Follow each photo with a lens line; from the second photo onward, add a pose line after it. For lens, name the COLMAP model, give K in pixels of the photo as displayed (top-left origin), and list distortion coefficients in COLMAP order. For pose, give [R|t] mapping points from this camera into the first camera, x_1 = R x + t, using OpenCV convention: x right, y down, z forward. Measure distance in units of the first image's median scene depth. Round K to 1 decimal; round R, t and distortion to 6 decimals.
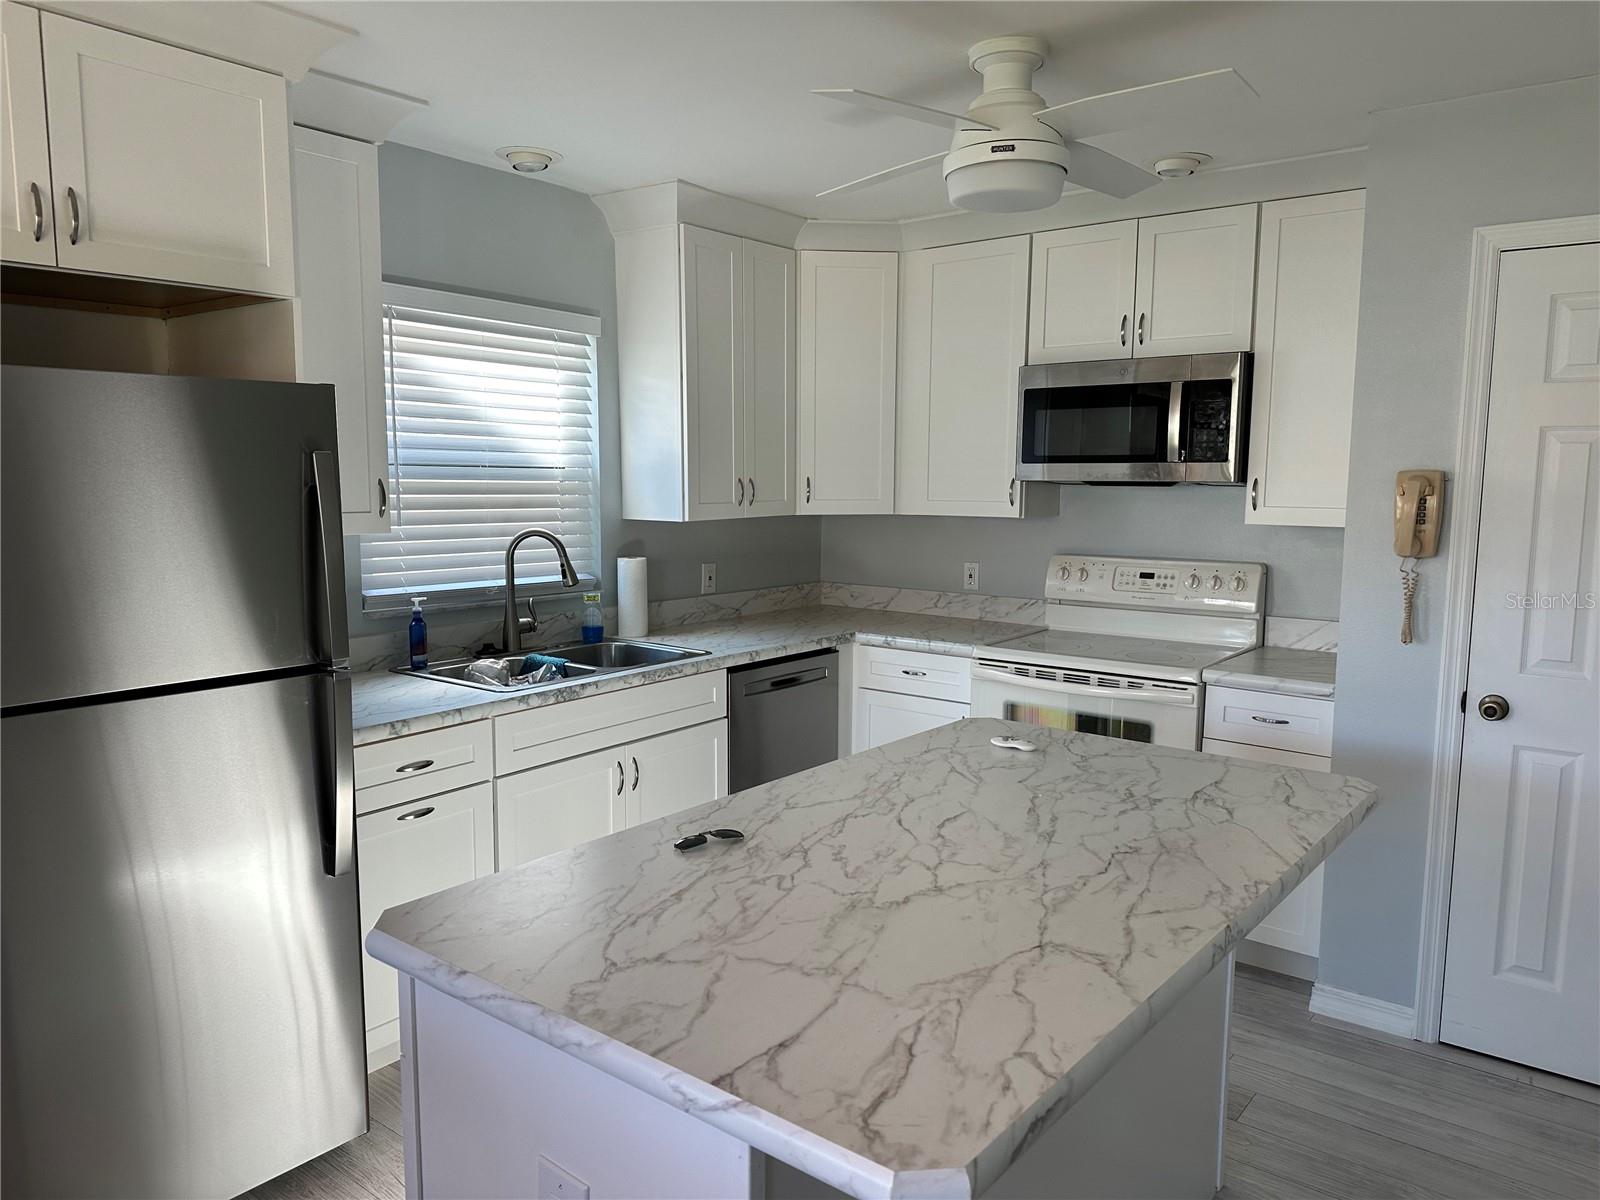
lens RADIAL K [[1127.7, 0, 784.2], [0, 1127.7, 600.1], [0, 0, 1]] dist [0.070903, -0.091909]
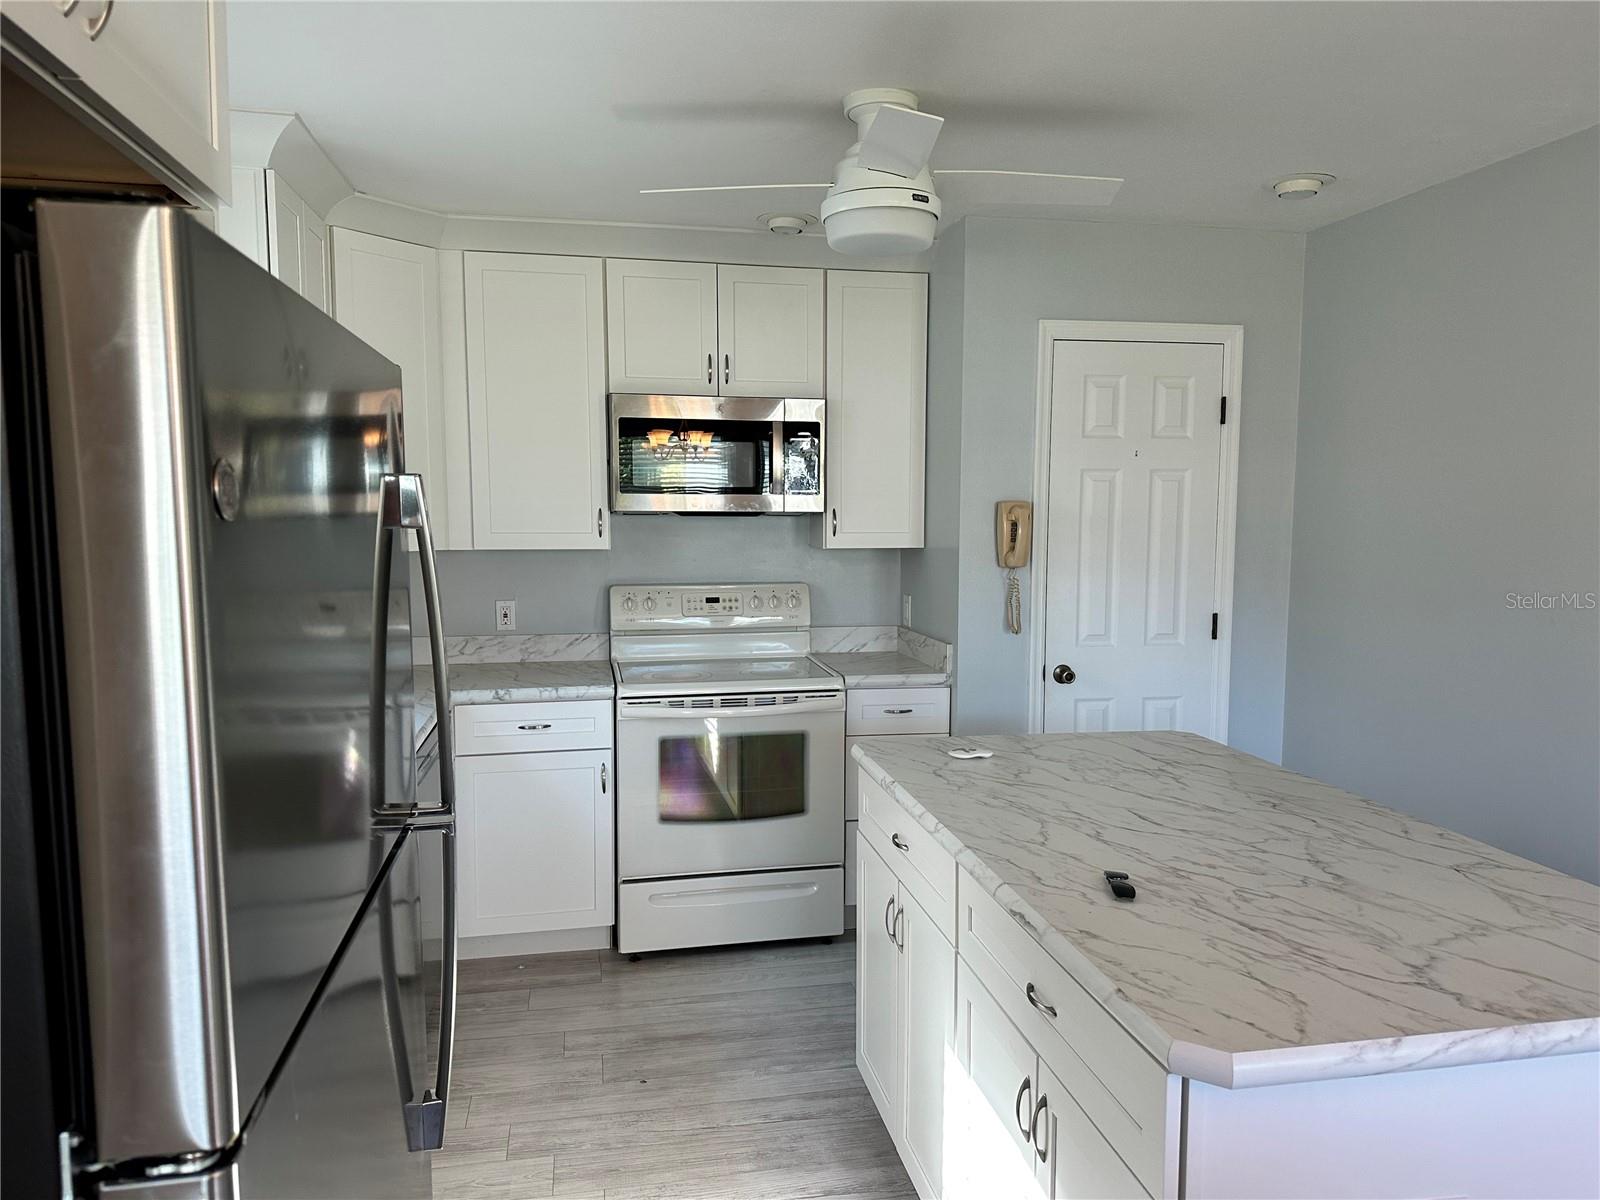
lens RADIAL K [[1127.7, 0, 806.1], [0, 1127.7, 616.1], [0, 0, 1]] dist [0.070903, -0.091909]
pose [[0.647629, -0.082477, 0.757479, -0.642252], [0.090321, 0.995425, 0.031163, -0.047922], [-0.756583, 0.048234, 0.652116, 0.370009]]
